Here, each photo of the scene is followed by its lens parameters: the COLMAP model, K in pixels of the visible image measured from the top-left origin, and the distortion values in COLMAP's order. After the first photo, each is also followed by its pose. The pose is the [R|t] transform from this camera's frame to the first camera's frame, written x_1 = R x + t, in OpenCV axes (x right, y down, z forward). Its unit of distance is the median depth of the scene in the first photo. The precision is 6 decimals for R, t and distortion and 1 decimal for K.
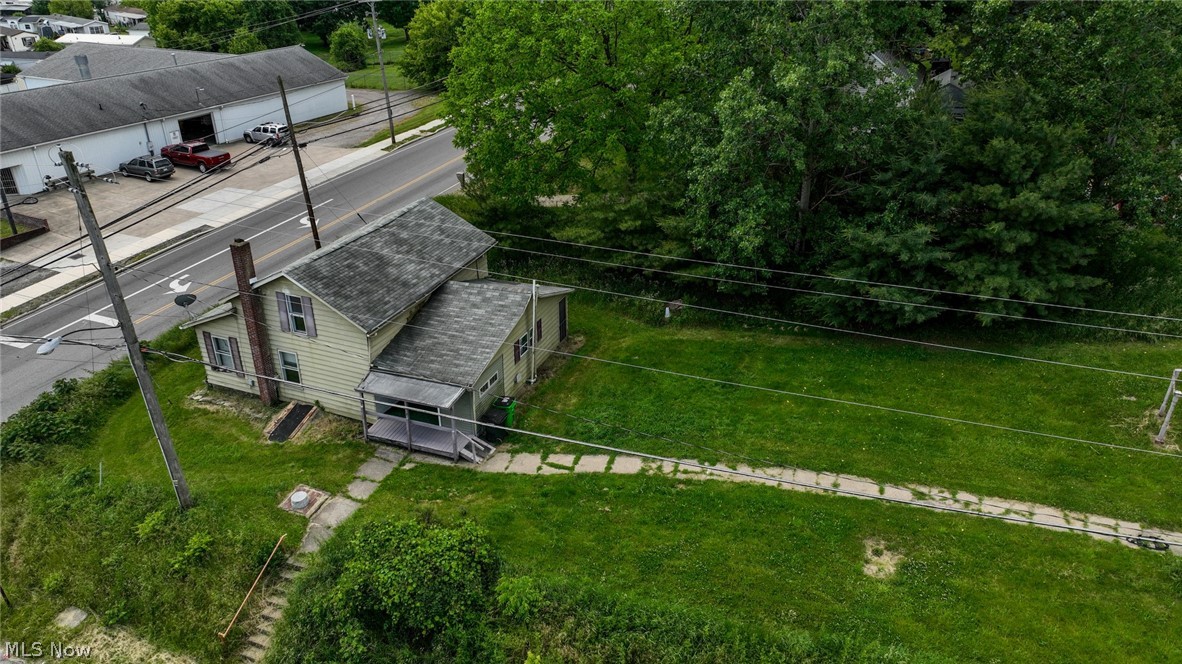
lens RADIAL K [[829.3, 0, 591.0], [0, 829.3, 332.0], [0, 0, 1]] dist [-0.000750, 0.013036]
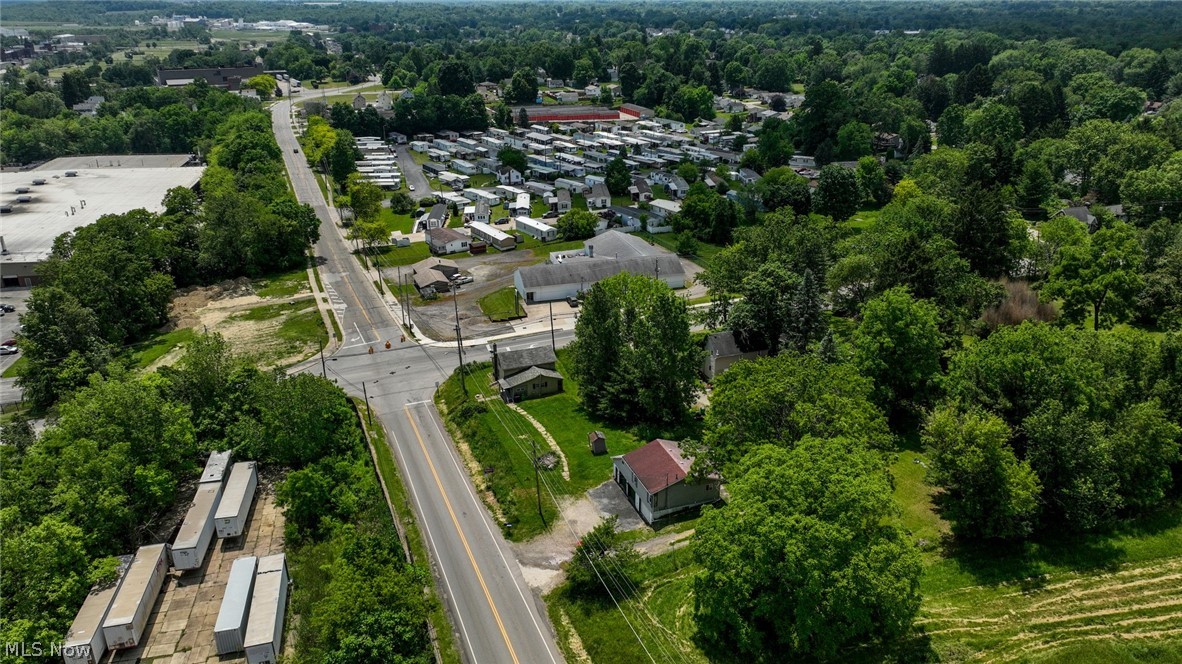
lens RADIAL K [[829.3, 0, 591.0], [0, 829.3, 332.0], [0, 0, 1]] dist [-0.000750, 0.013036]
pose [[0.675950, 0.274957, -0.683733, 3.079864], [-0.325623, 0.943743, 0.057602, -0.606189], [0.661106, 0.183703, 0.727456, -2.041922]]
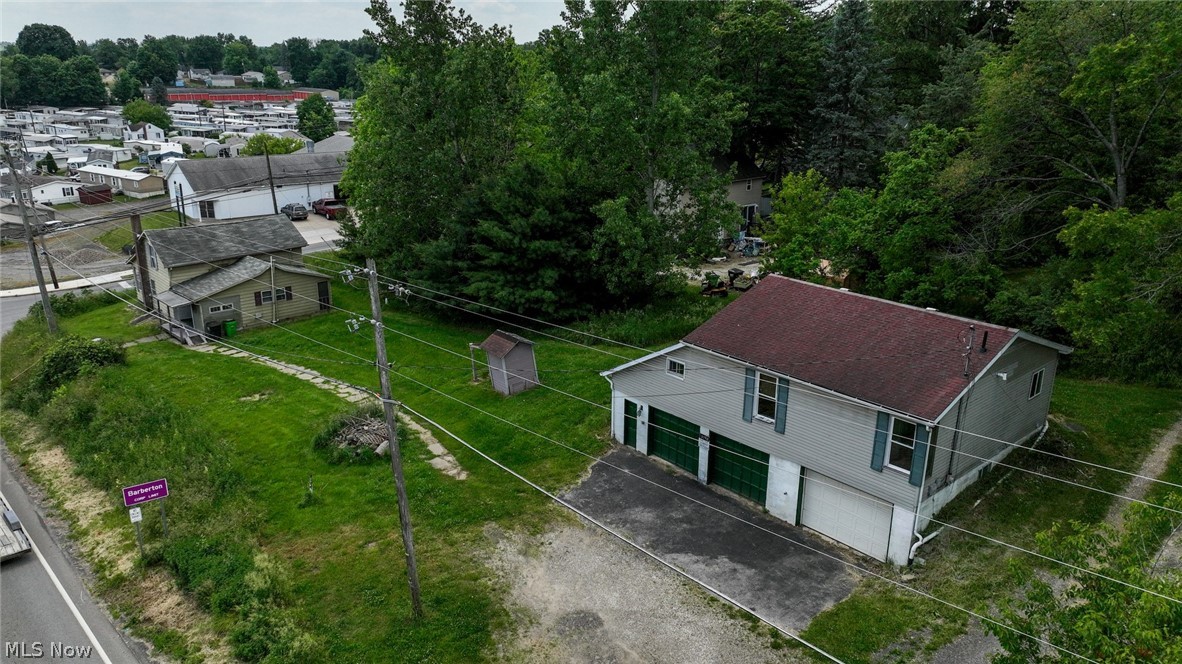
lens RADIAL K [[850.5, 0, 591.0], [0, 850.5, 332.0], [0, 0, 1]] dist [-0.001830, 0.001049]
pose [[0.903641, 0.140516, -0.404585, 1.267691], [-0.199159, 0.974164, -0.106486, 0.144275], [0.379169, 0.176802, 0.908280, -0.289321]]
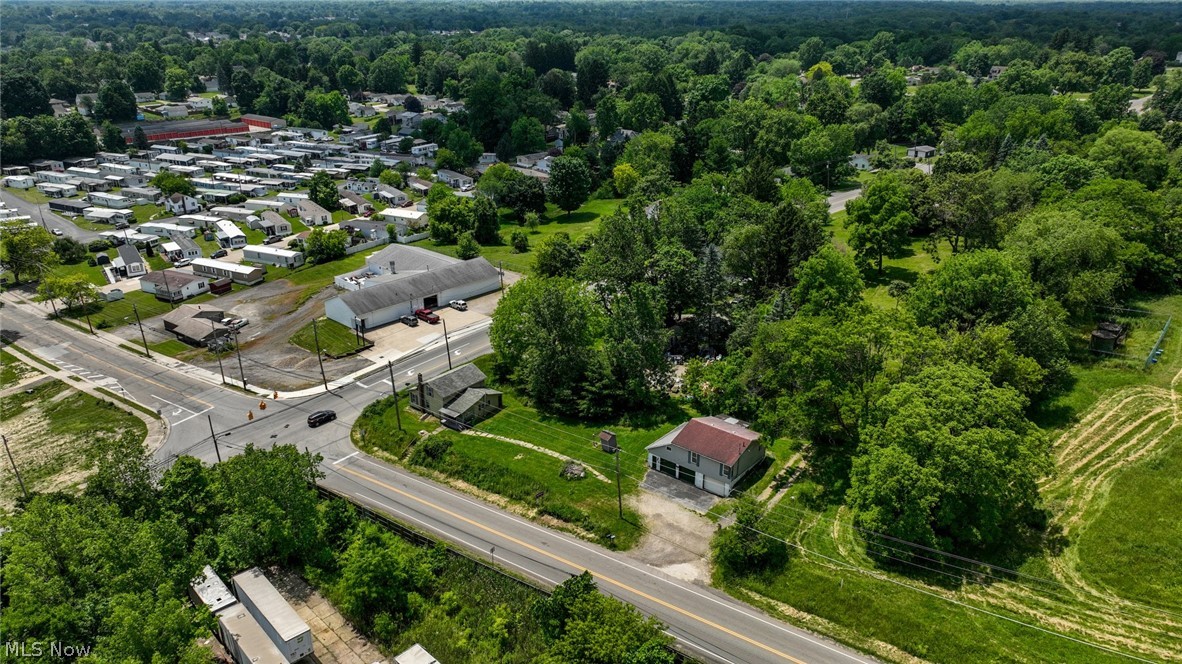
lens RADIAL K [[829.3, 0, 591.0], [0, 829.3, 332.0], [0, 0, 1]] dist [-0.000750, 0.013036]
pose [[0.955710, 0.110129, -0.272930, 1.559737], [-0.130985, 0.989606, -0.059354, -0.179007], [0.263556, 0.092475, 0.960201, -2.892346]]
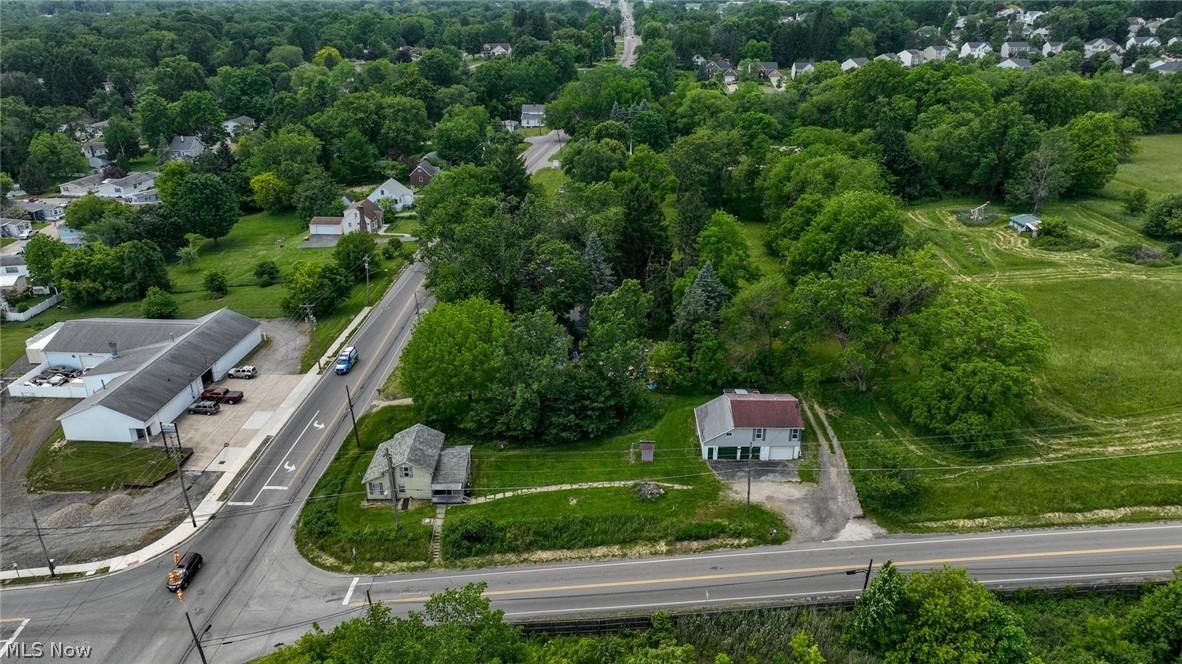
lens RADIAL K [[829.3, 0, 591.0], [0, 829.3, 332.0], [0, 0, 1]] dist [-0.000750, 0.013036]
pose [[0.927984, -0.144439, 0.343487, -0.732521], [0.164773, 0.985857, -0.030601, -0.358310], [-0.334209, 0.084995, 0.938659, -2.509433]]
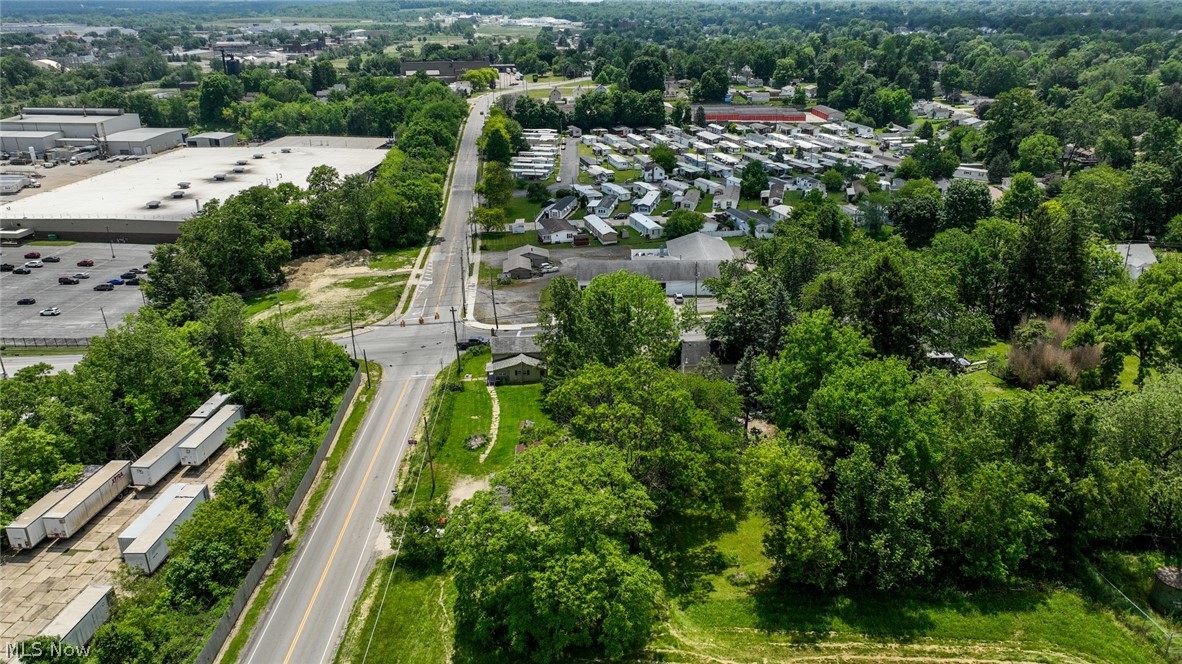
lens RADIAL K [[829.3, 0, 591.0], [0, 829.3, 332.0], [0, 0, 1]] dist [-0.000750, 0.013036]
pose [[0.429956, 0.337759, -0.837291, 3.881653], [-0.396080, 0.903945, 0.161256, -1.092006], [0.811331, 0.262301, 0.522437, -1.085553]]
